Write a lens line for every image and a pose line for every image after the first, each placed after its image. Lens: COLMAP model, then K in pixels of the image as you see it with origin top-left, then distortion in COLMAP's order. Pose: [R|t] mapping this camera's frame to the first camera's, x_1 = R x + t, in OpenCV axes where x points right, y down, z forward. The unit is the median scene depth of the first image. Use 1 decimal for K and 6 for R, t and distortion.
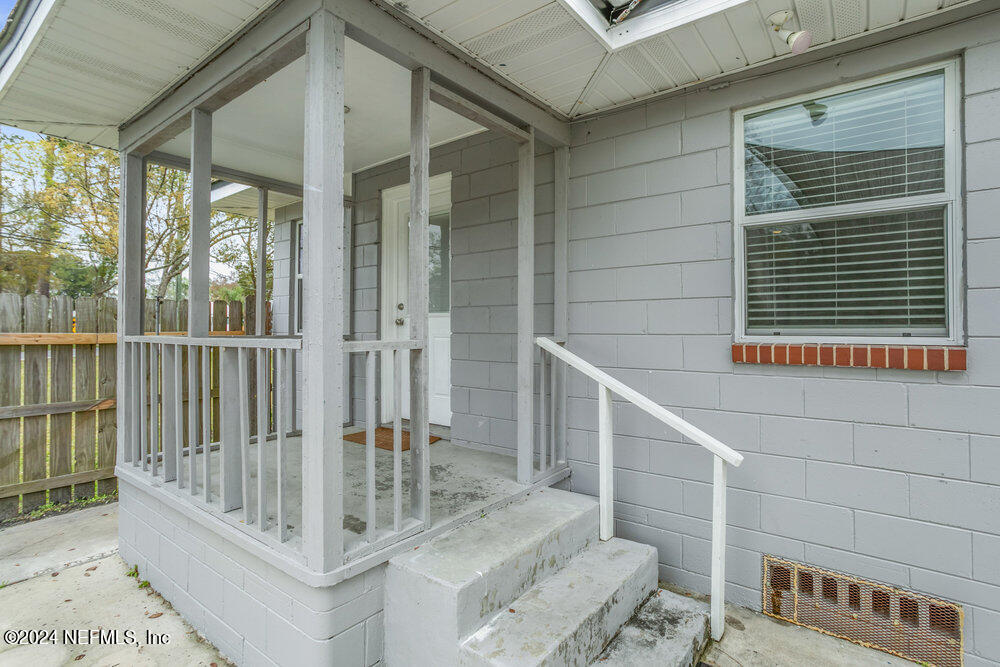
lens RADIAL K [[499.5, 0, 496.5], [0, 499.5, 332.7], [0, 0, 1]] dist [-0.003500, 0.000635]
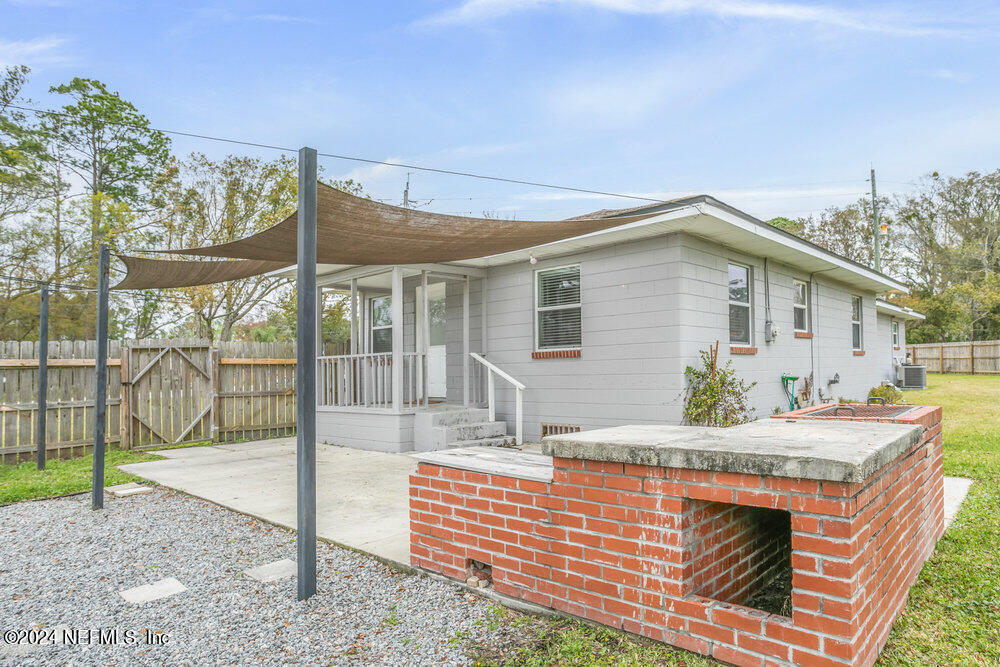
lens RADIAL K [[592.1, 0, 505.1], [0, 592.1, 336.3], [0, 0, 1]] dist [0.000989, -0.000196]
pose [[0.995032, -0.026685, -0.095908, 0.626016], [0.020455, 0.997652, -0.065366, 0.146736], [0.097427, 0.063080, 0.993242, -2.359518]]
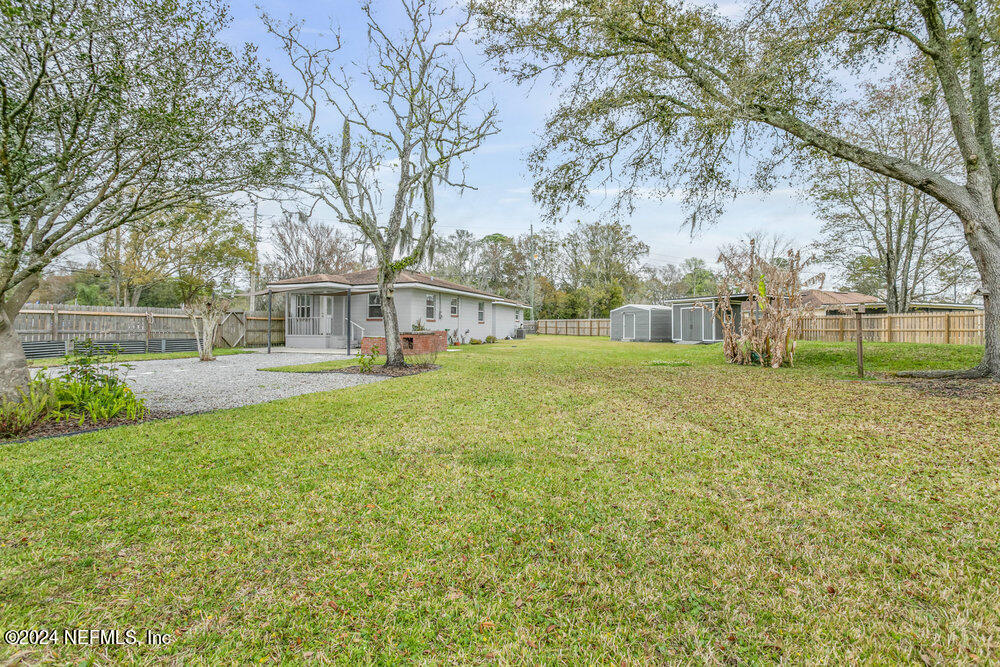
lens RADIAL K [[499.5, 0, 496.5], [0, 499.5, 332.7], [0, 0, 1]] dist [-0.003500, 0.000635]
pose [[0.953779, -0.001297, 0.300505, 0.005552], [0.003191, 0.999978, -0.005810, 0.321572], [-0.300491, 0.006500, 0.953763, -8.111525]]
